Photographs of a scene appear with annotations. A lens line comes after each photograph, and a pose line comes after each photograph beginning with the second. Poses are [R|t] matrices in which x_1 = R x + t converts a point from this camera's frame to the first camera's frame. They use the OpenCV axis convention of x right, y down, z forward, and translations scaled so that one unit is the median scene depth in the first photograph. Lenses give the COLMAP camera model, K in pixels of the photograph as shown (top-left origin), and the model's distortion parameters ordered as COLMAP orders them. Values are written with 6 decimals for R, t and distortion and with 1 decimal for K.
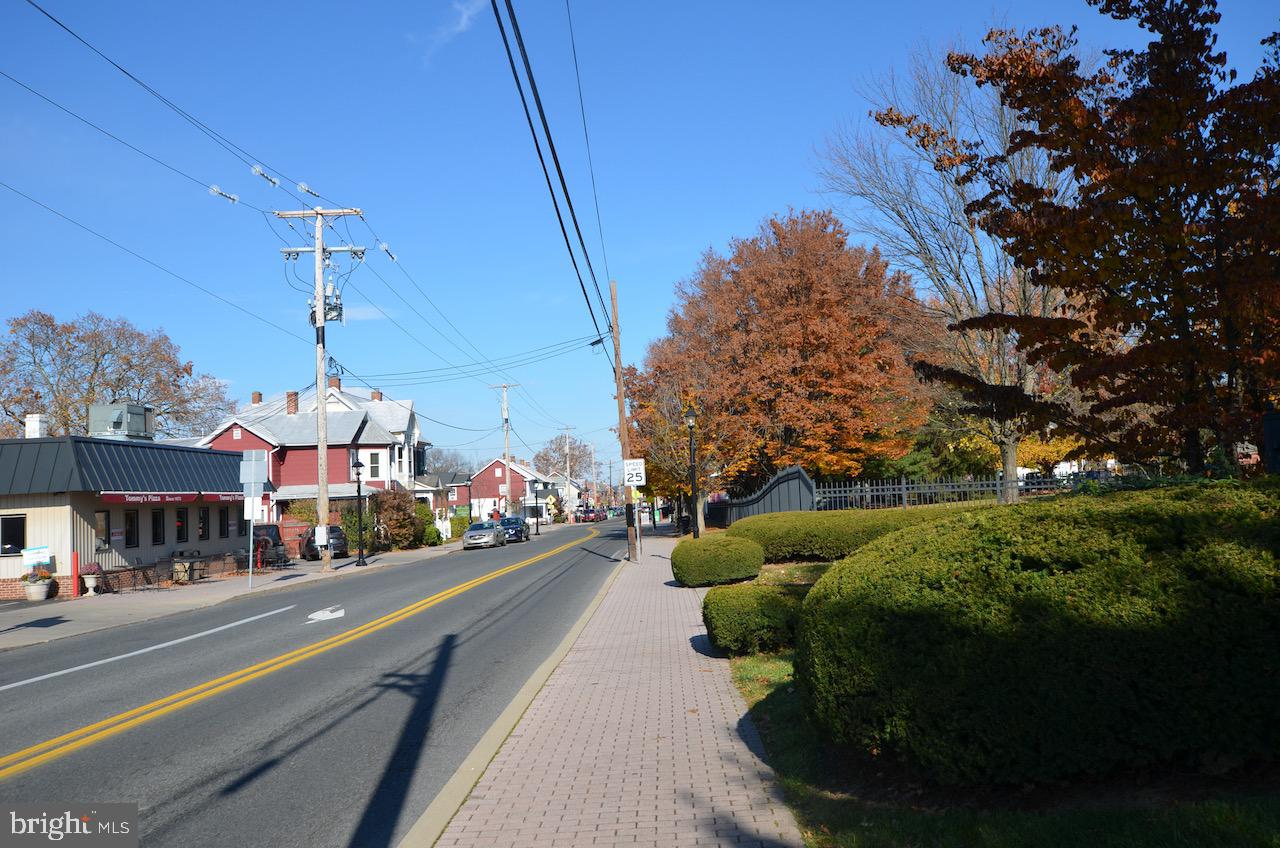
lens RADIAL K [[1045.2, 0, 640.0], [0, 1045.2, 424.0], [0, 0, 1]] dist [-0.003498, 0.045809]
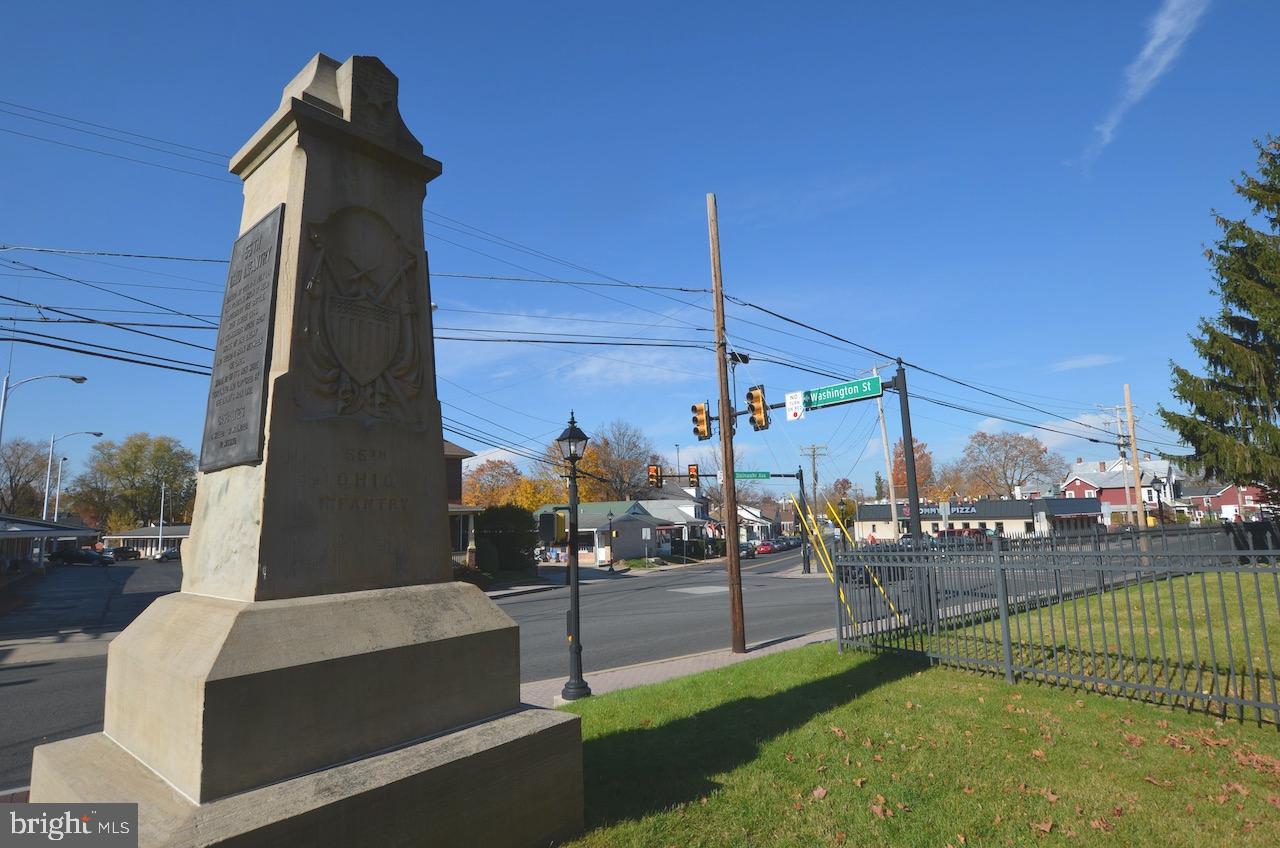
lens RADIAL K [[634.0, 0, 640.0], [0, 634.0, 424.0], [0, 0, 1]] dist [-0.030498, 0.000003]
pose [[0.599044, -0.087153, -0.795959, 0.140853], [0.054083, 0.996193, -0.068375, -0.074761], [0.798888, -0.002088, 0.601477, -0.584201]]
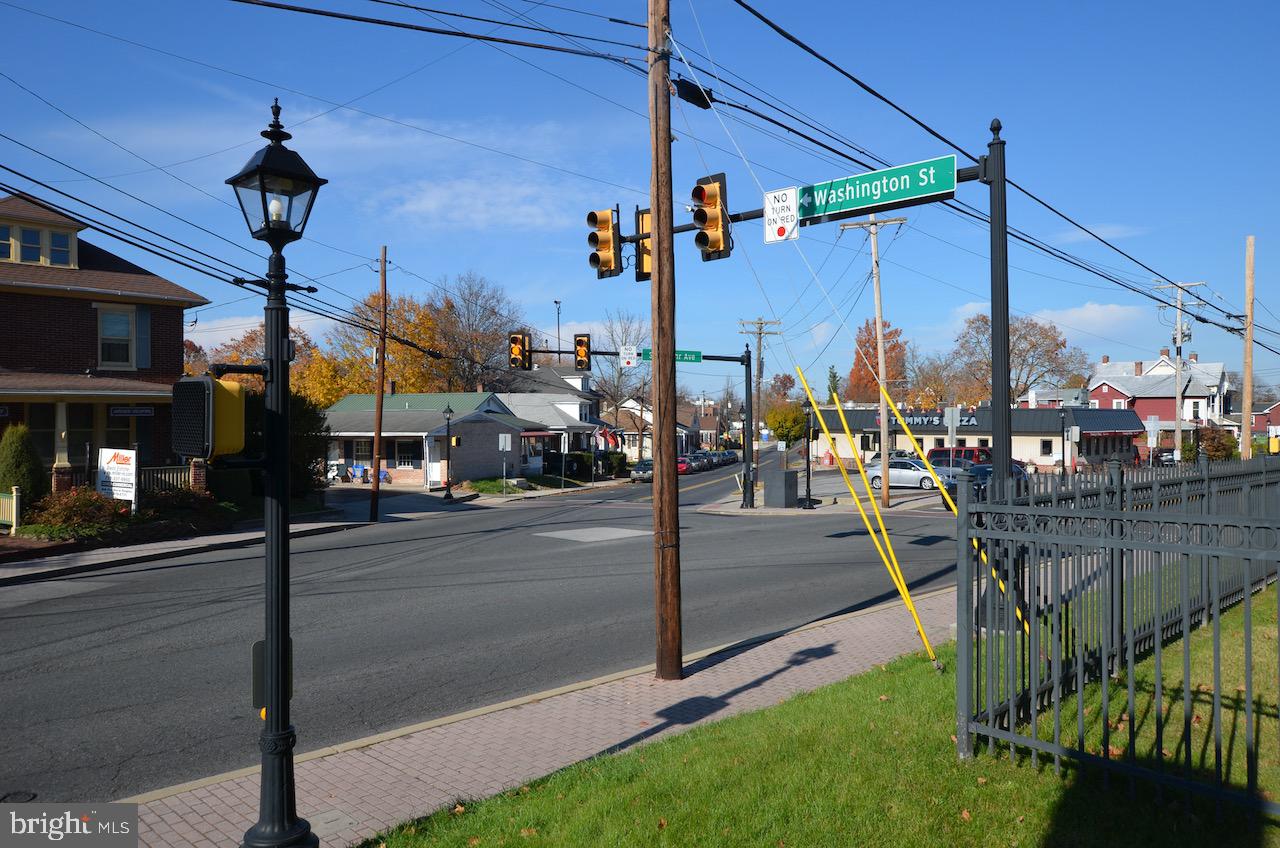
lens RADIAL K [[890.4, 0, 640.0], [0, 890.4, 424.0], [0, 0, 1]] dist [-0.004325, 0.004689]
pose [[0.714686, 0.049388, -0.697700, 0.082644], [0.015433, 0.996148, 0.086322, -0.067013], [0.699275, -0.072461, 0.711170, -0.536119]]
